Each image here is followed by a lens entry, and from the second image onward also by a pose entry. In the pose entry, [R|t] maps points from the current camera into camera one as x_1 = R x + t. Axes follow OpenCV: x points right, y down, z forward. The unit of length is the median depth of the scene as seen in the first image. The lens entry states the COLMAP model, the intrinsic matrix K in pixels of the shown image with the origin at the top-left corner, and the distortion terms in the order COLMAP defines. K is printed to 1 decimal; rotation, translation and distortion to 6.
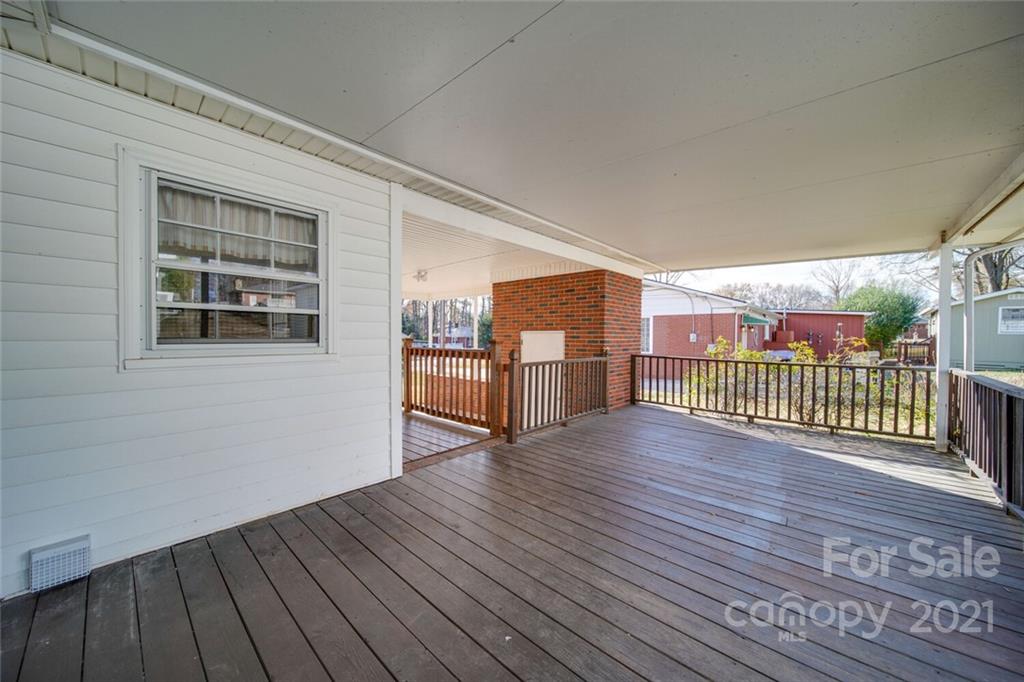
lens RADIAL K [[357.8, 0, 514.7], [0, 357.8, 341.7], [0, 0, 1]] dist [-0.003066, -0.000551]
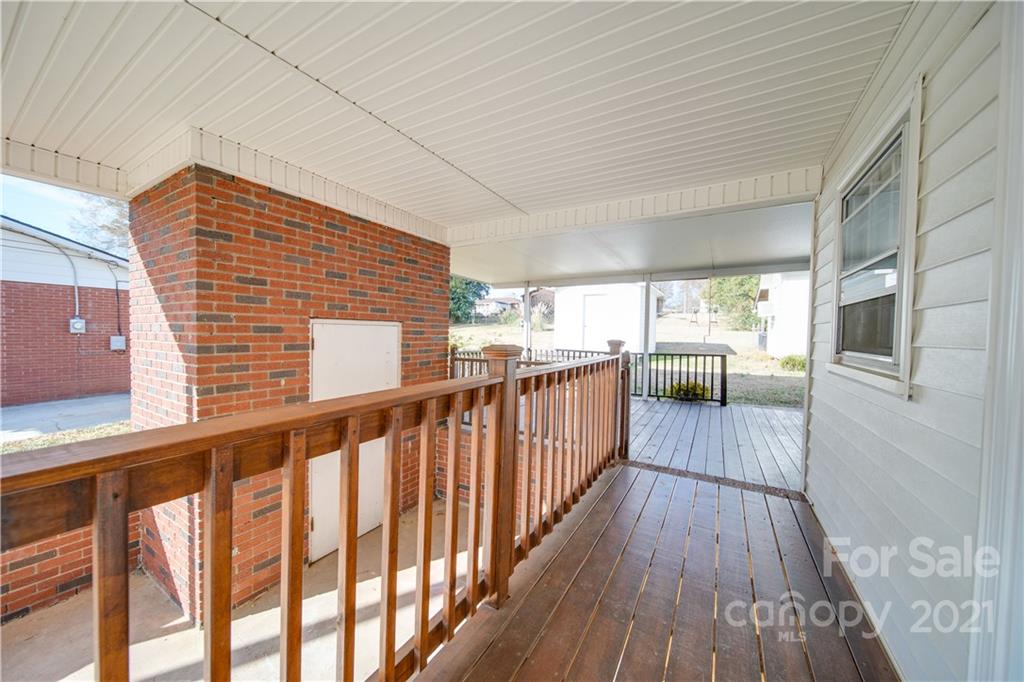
lens RADIAL K [[357.8, 0, 514.7], [0, 357.8, 341.7], [0, 0, 1]] dist [-0.003066, -0.000551]
pose [[-0.202427, -0.036691, 0.978610, -0.533559], [-0.003223, 0.999317, 0.036800, -0.021536], [-0.979292, 0.004295, -0.202407, 0.964433]]
